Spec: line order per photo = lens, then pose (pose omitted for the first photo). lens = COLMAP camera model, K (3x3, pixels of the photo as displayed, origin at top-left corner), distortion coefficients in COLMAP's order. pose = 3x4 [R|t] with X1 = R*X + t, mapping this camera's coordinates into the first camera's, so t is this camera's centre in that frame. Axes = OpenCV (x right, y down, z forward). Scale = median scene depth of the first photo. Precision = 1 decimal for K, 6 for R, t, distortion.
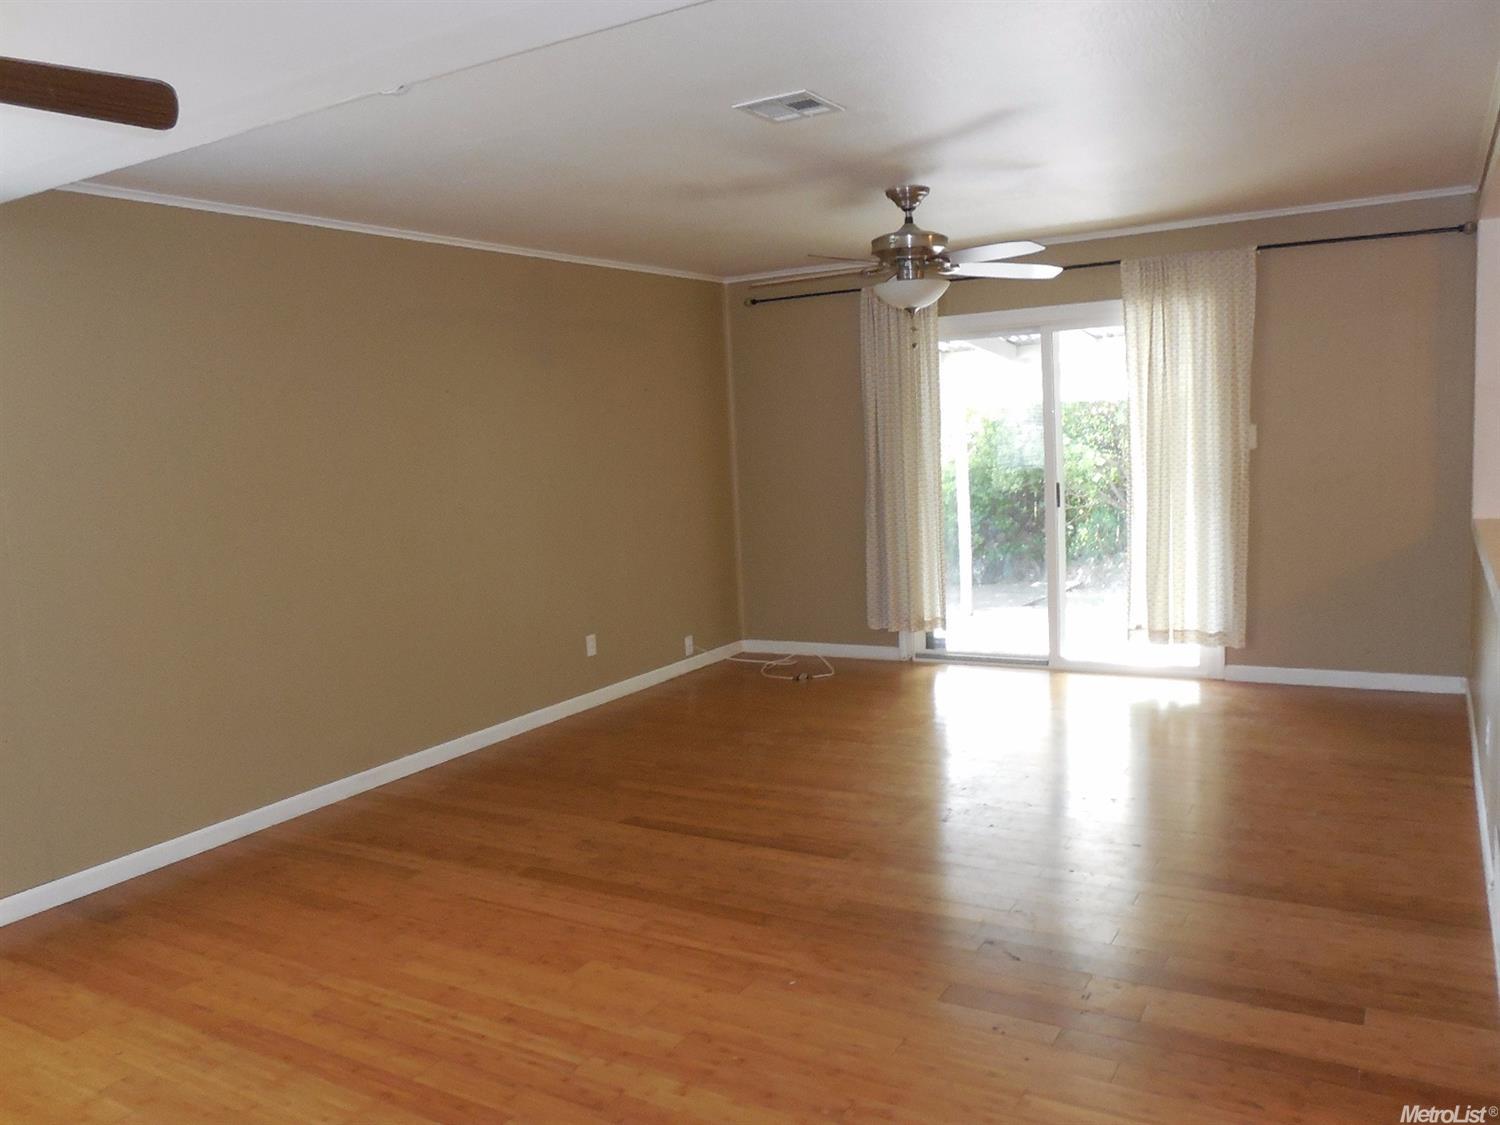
lens RADIAL K [[1158.6, 0, 750.0], [0, 1158.6, 562.5], [0, 0, 1]] dist [-0.032479, 0.000361]
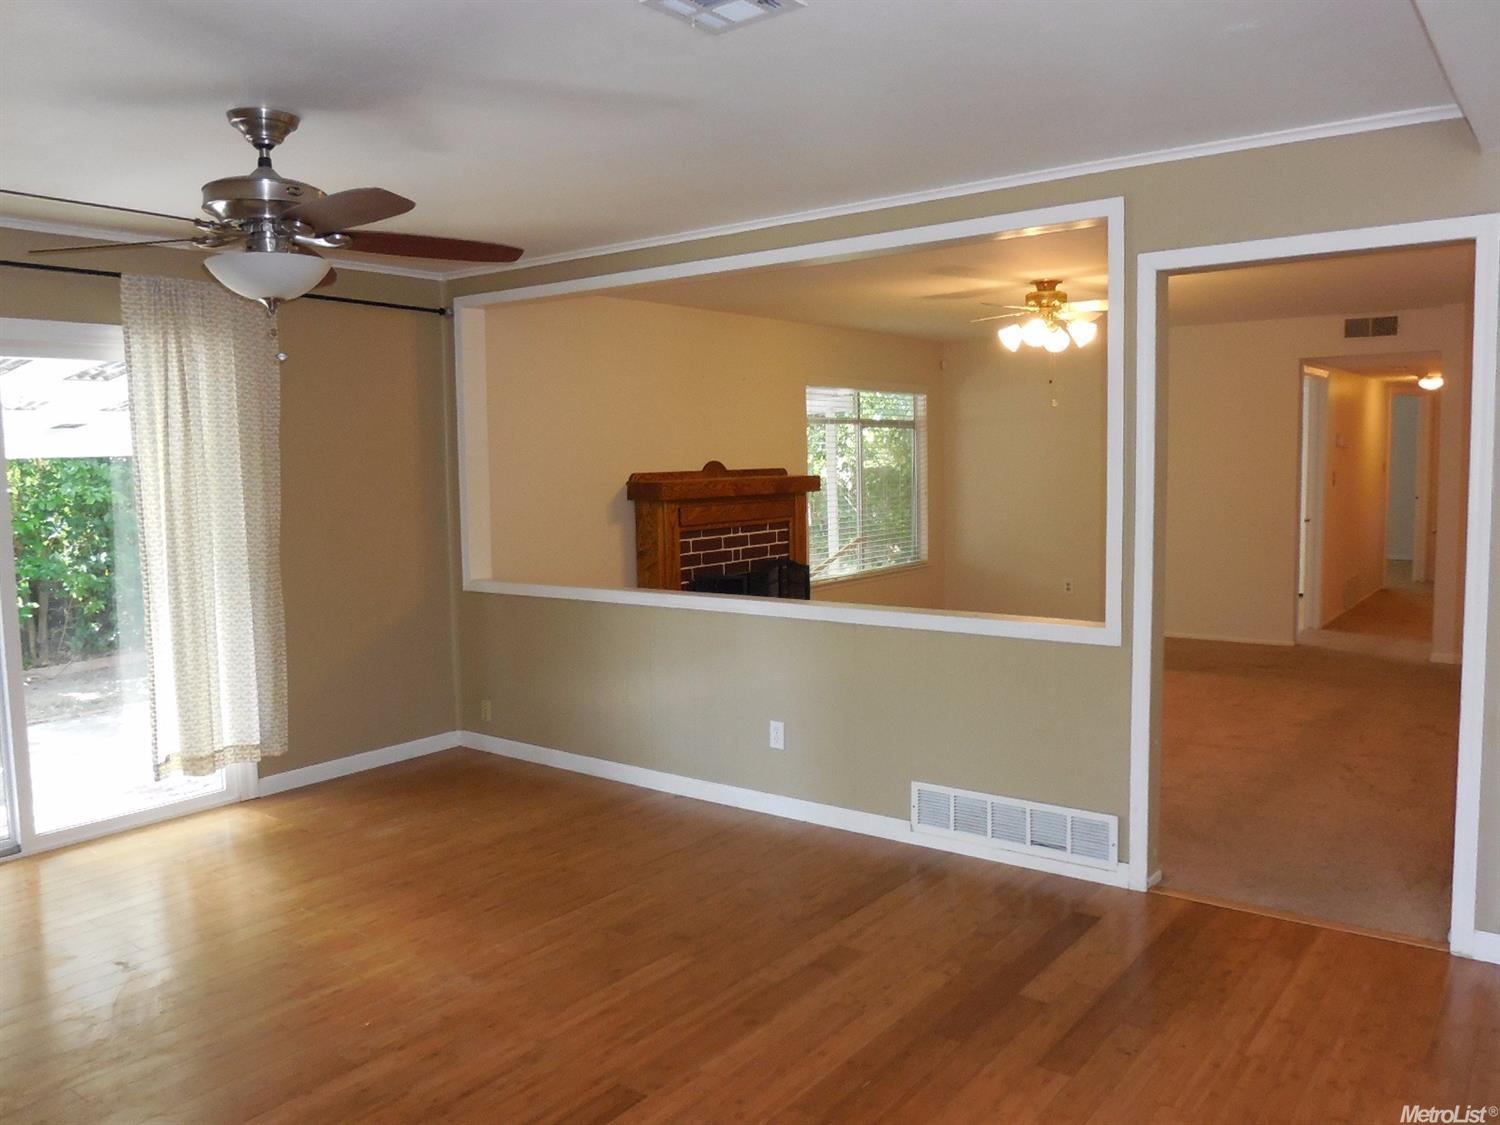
lens RADIAL K [[1158.6, 0, 750.0], [0, 1158.6, 562.5], [0, 0, 1]] dist [-0.032479, 0.000361]
pose [[0.113925, -0.040969, 0.992644, -0.374712], [0.131465, 0.990985, 0.025812, -0.042196], [-0.984753, 0.127557, 0.118284, 0.534222]]
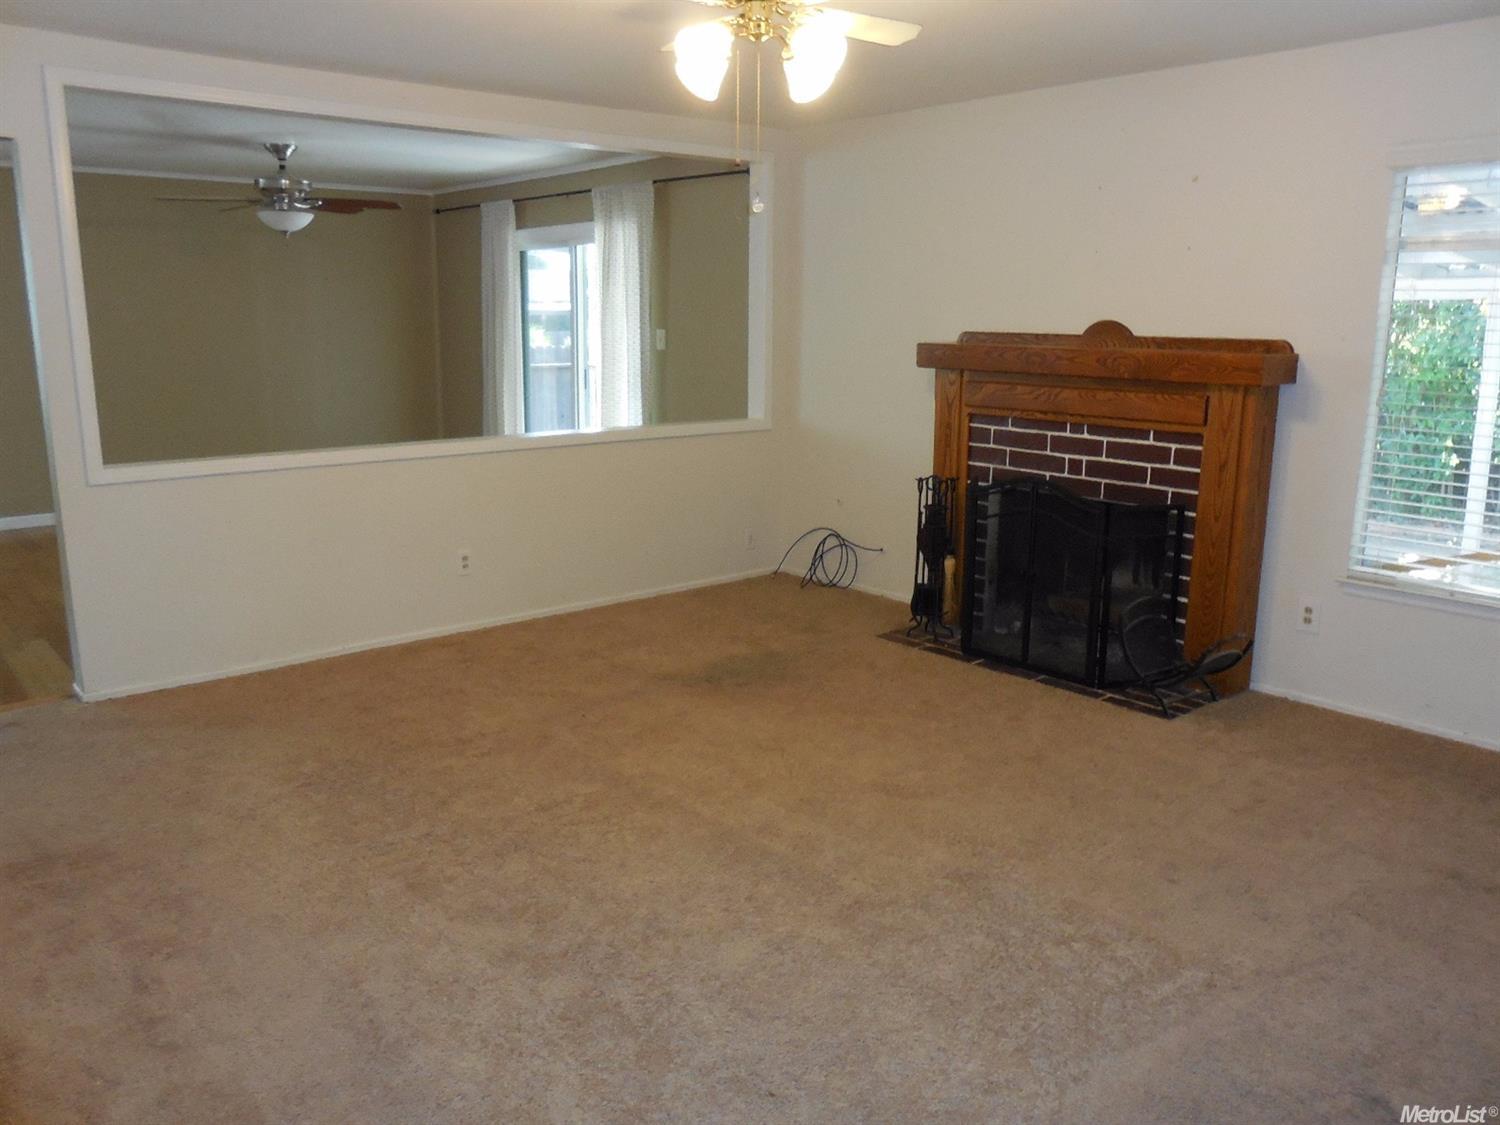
lens RADIAL K [[1158.6, 0, 750.0], [0, 1158.6, 562.5], [0, 0, 1]] dist [-0.032479, 0.000361]
pose [[0.949306, 0.124768, -0.288534, 0.885259], [-0.095044, 0.988822, 0.114882, -0.024931], [0.299642, -0.081634, 0.950553, -0.148408]]
